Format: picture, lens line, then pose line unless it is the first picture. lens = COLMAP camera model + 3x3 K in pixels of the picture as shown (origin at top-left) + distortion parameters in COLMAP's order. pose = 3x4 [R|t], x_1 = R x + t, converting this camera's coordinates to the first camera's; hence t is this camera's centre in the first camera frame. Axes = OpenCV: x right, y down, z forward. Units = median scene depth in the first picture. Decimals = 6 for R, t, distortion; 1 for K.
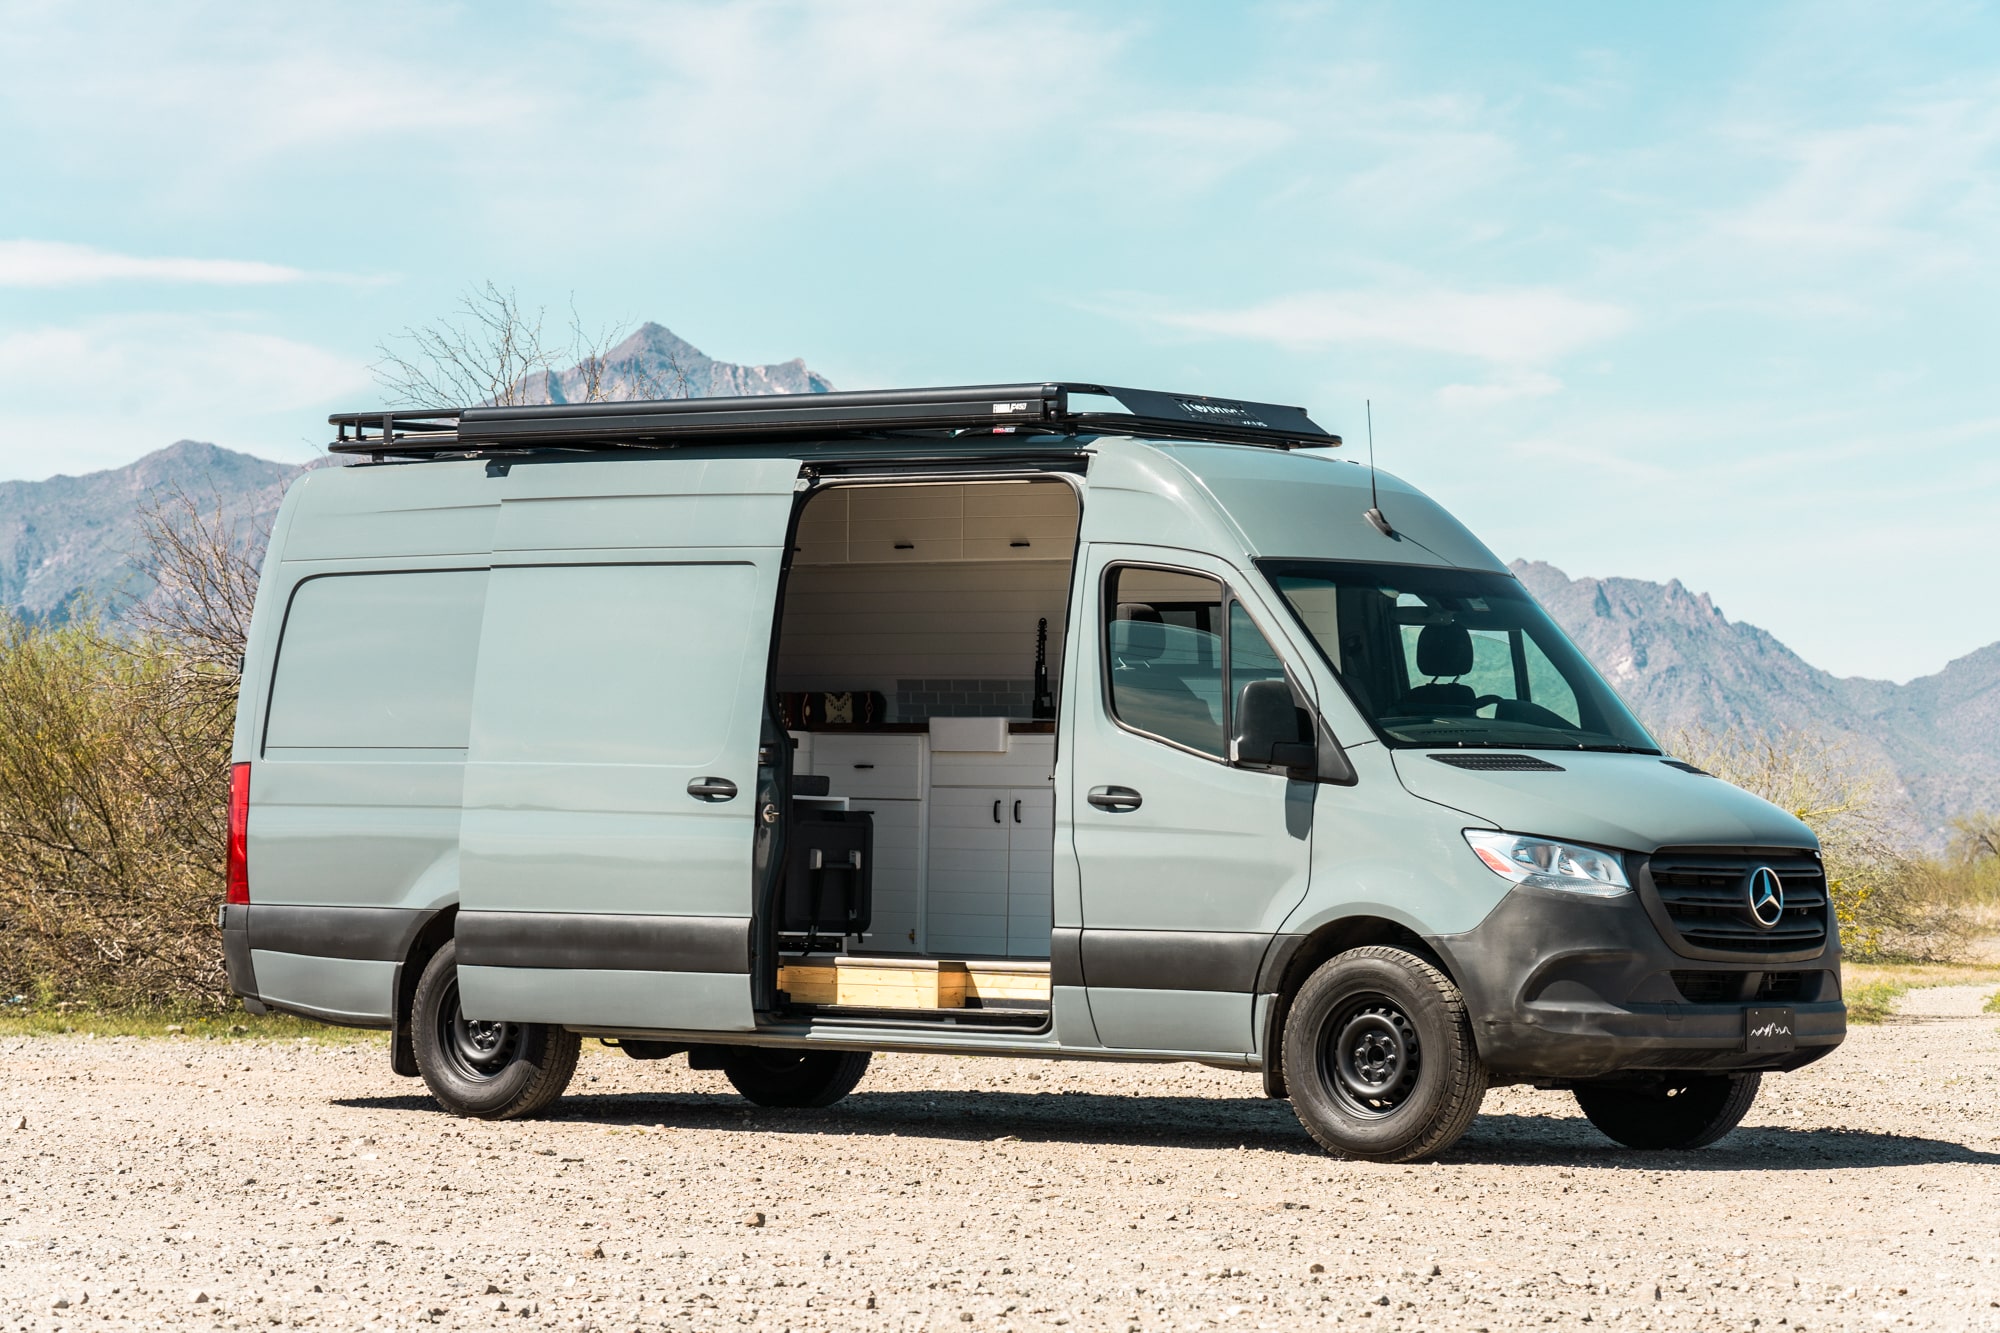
lens RADIAL K [[6348.8, 0, 1000.0], [0, 6348.8, 666.5], [0, 0, 1]] dist [-0.000110, 0.000198]
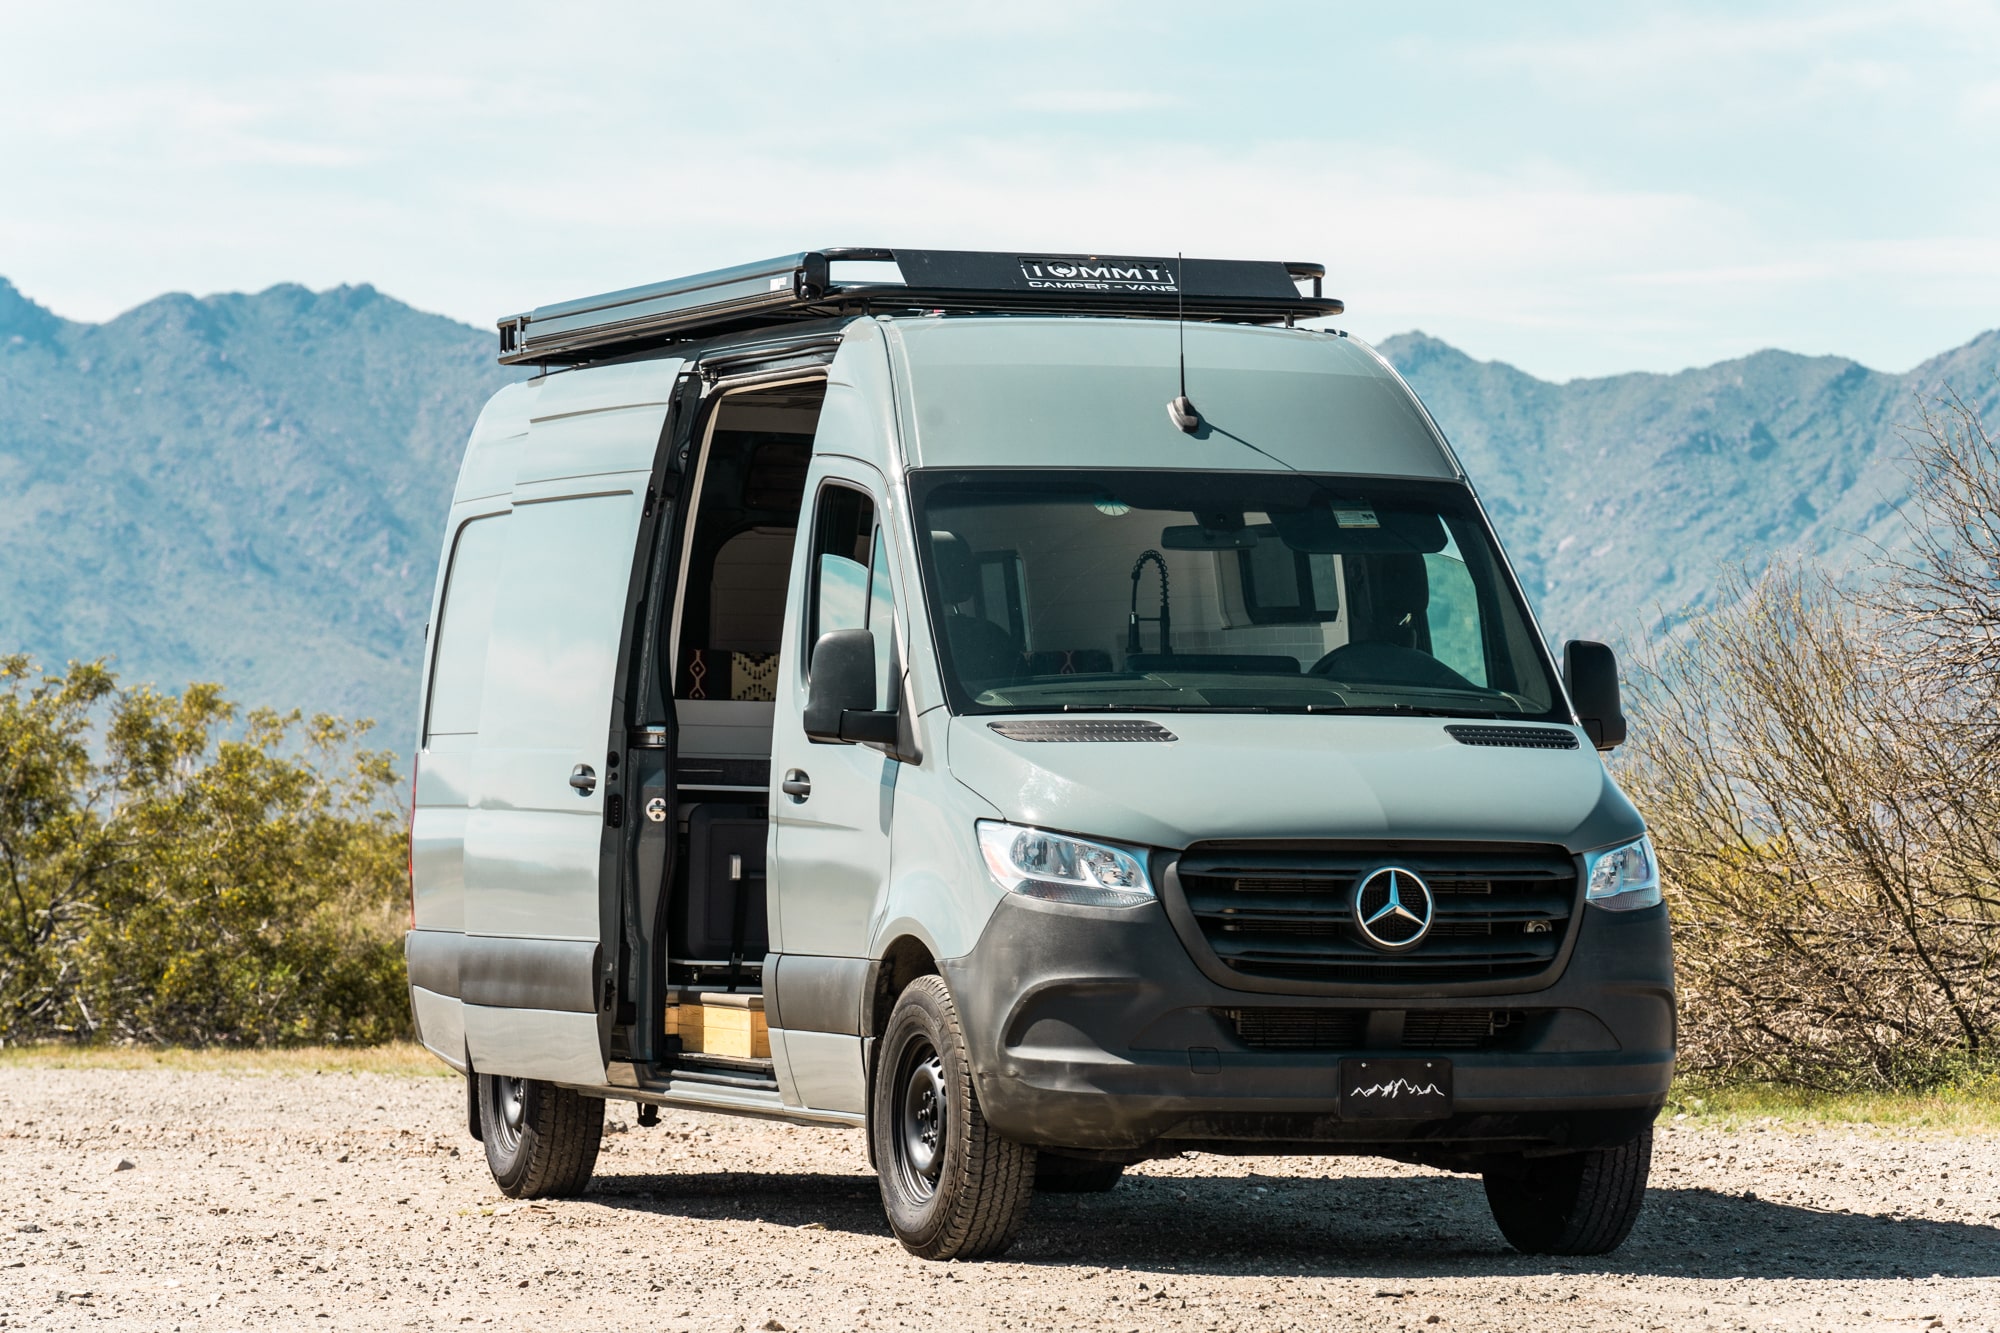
lens RADIAL K [[8784.5, 0, 1000.0], [0, 8784.5, 666.5], [0, 0, 1]] dist [0.124167, 1.231565]
pose [[0.845800, -0.018858, -0.533167, 0.606381], [0.020382, 0.999788, -0.003029, 0.010009], [0.533111, -0.008305, 0.846005, 0.107913]]
